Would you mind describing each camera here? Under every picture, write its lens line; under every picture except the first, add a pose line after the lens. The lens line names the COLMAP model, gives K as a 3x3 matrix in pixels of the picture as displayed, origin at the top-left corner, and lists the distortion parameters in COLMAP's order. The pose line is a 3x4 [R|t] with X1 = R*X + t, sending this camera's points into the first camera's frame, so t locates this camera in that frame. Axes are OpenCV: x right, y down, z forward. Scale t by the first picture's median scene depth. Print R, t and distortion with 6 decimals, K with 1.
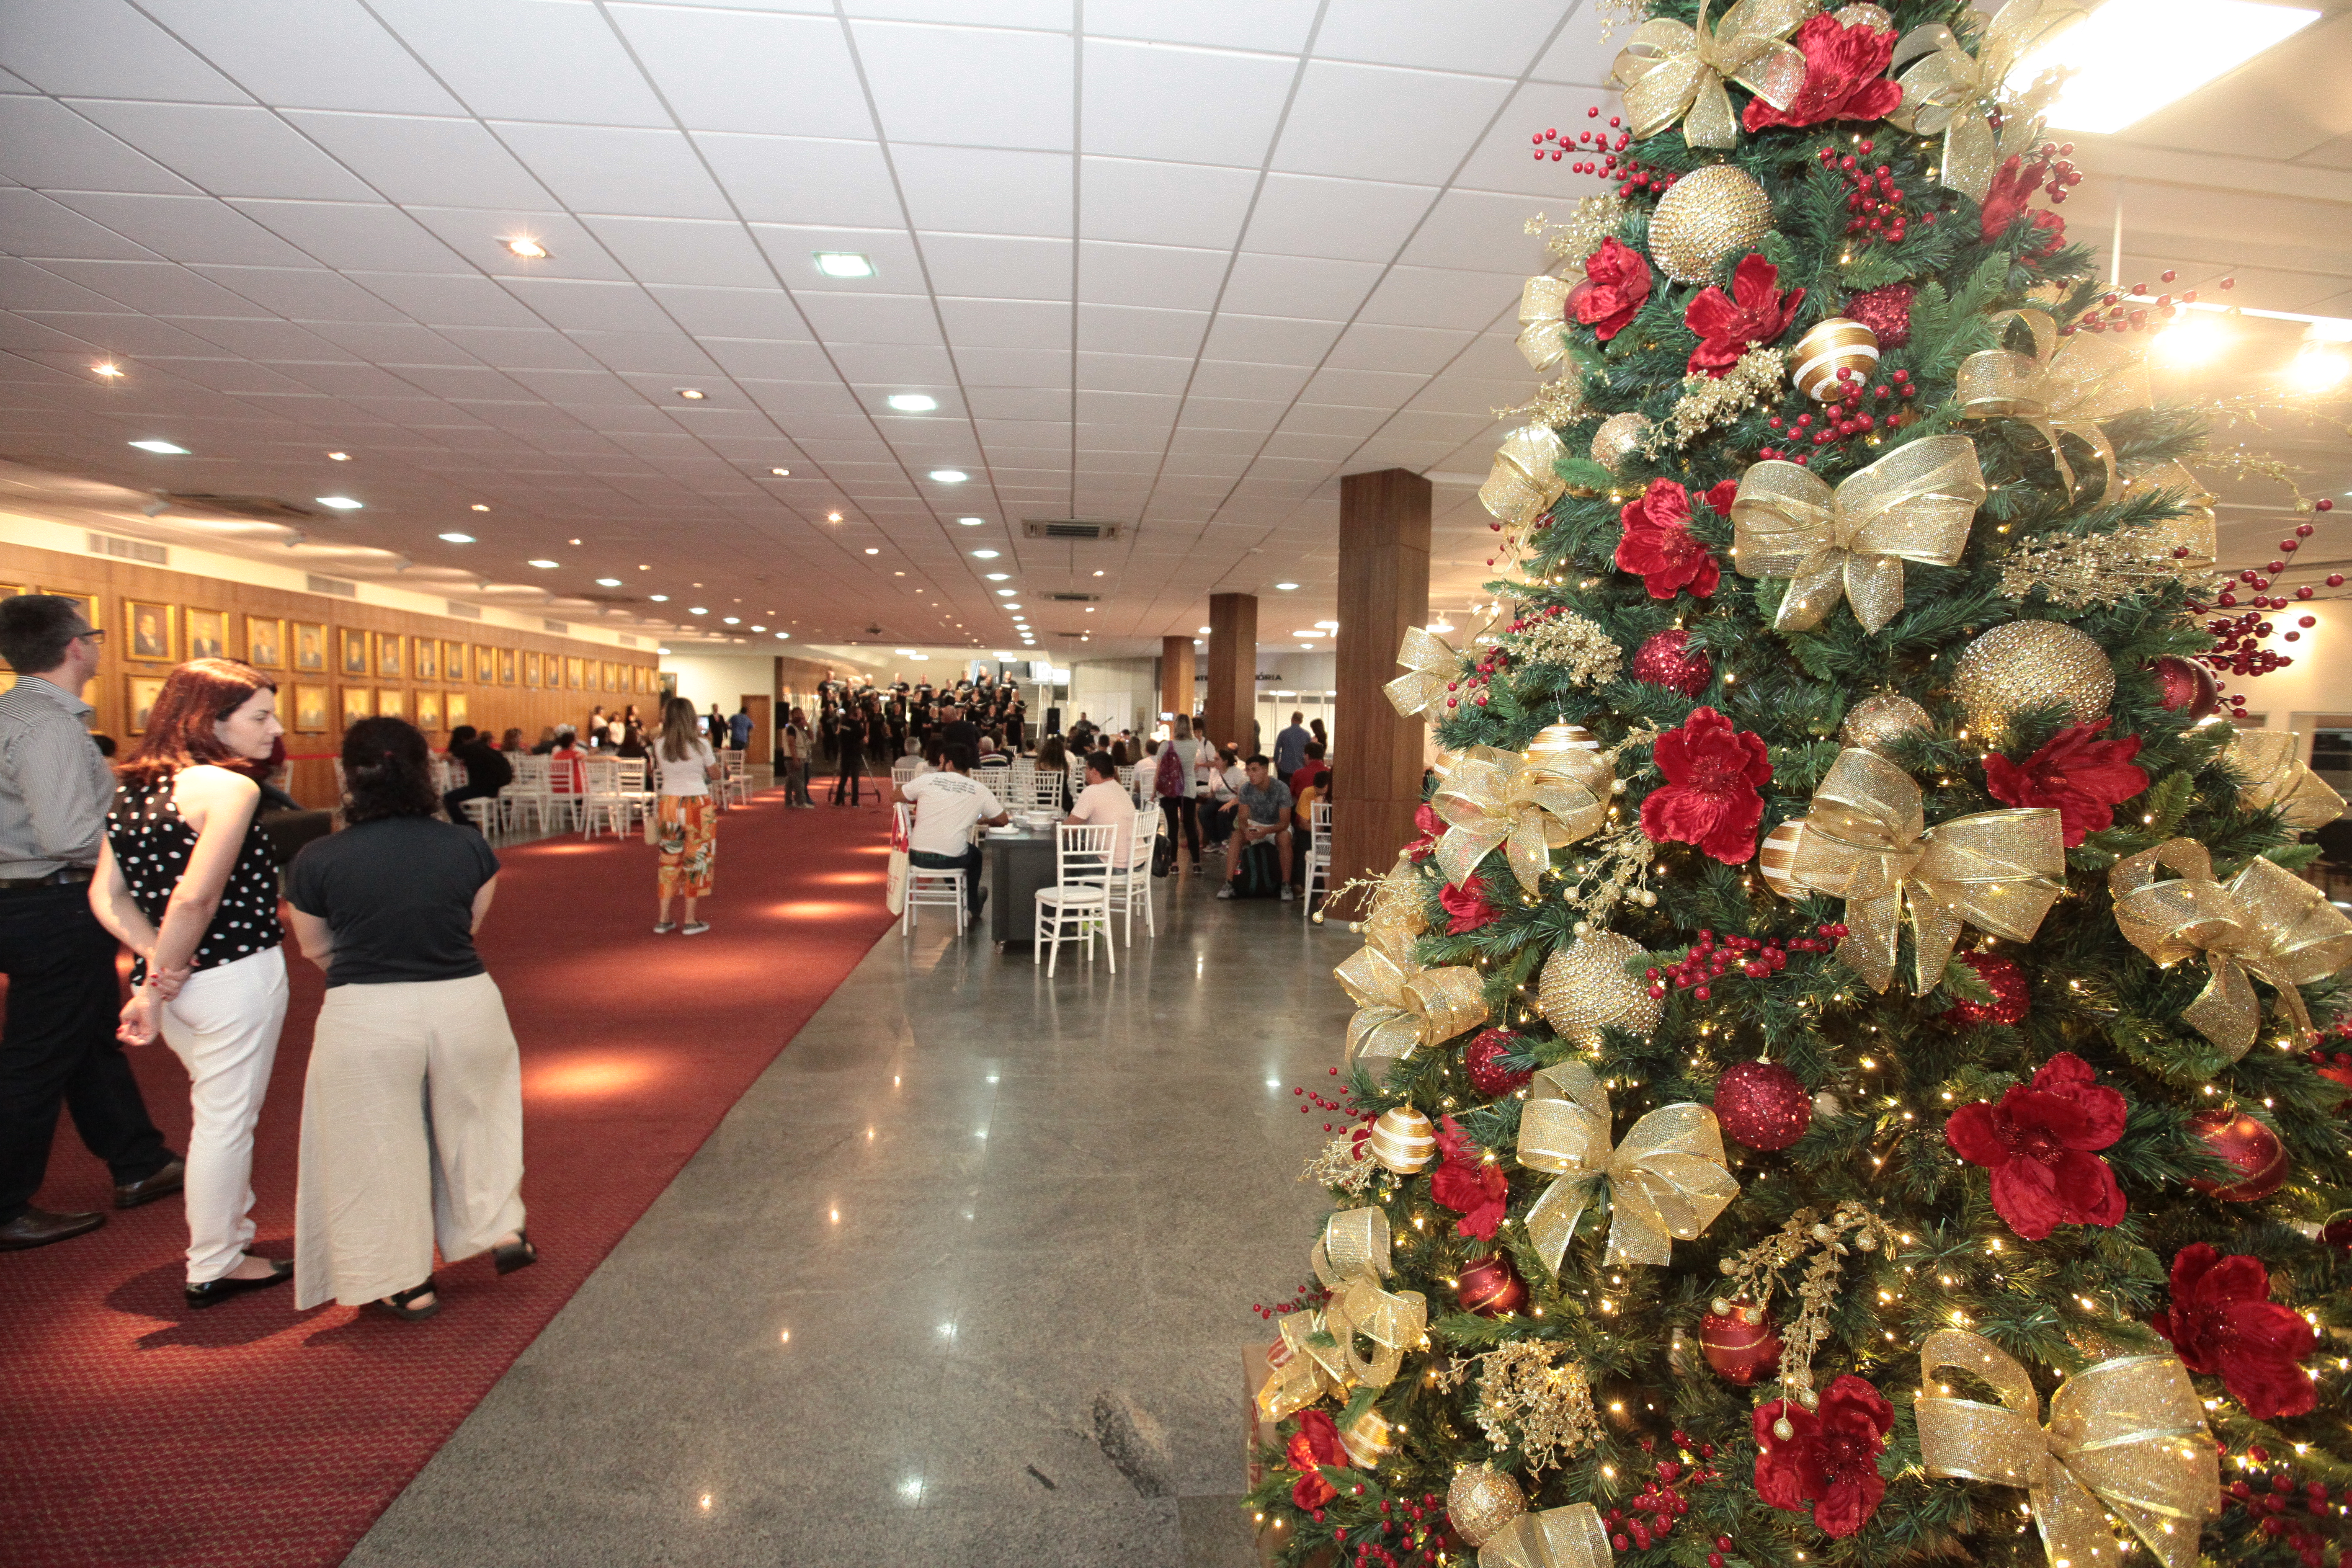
lens RADIAL K [[1071.4, 0, 1199.1], [0, 1071.4, 804.5], [0, 0, 1]] dist [-0.017799, 0.002491]
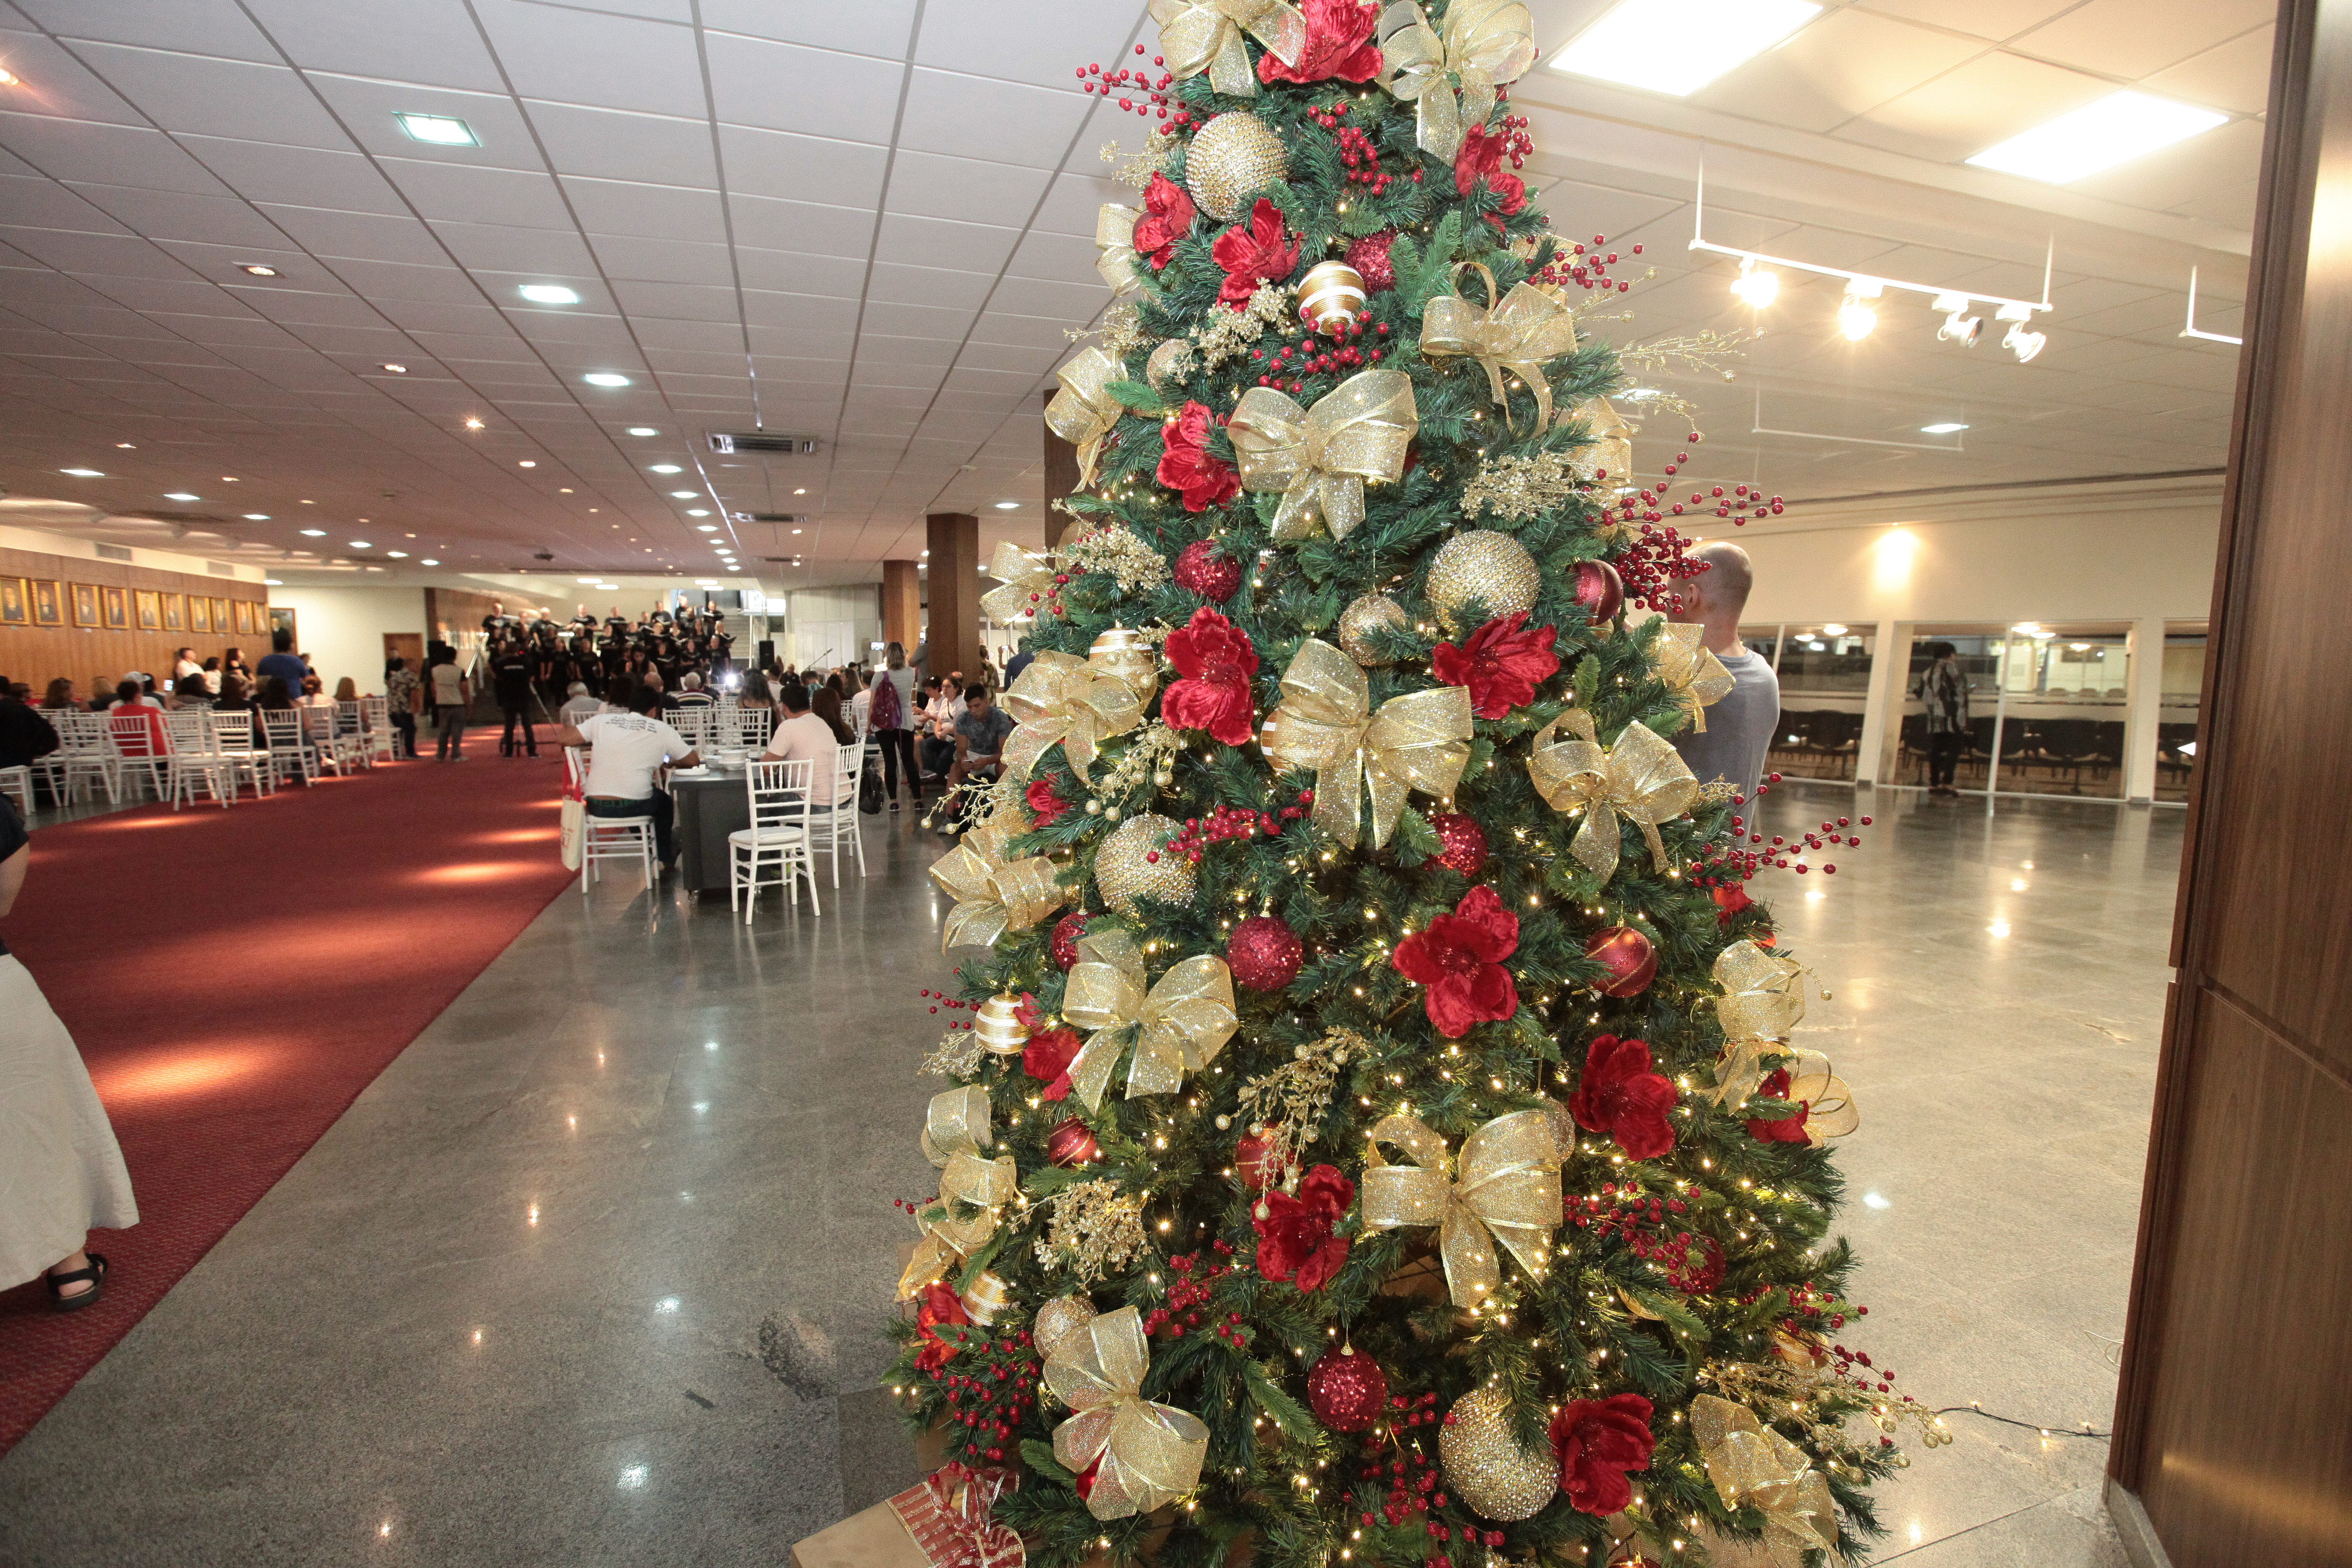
lens RADIAL K [[1114.4, 0, 1192.6], [0, 1114.4, 797.4], [0, 0, 1]] dist [-0.027149, 0.011339]
pose [[0.975085, -0.049299, 0.216285, 0.119102], [0.037500, 0.997593, 0.058325, 0.024293], [-0.218640, -0.048761, 0.974587, -0.096680]]
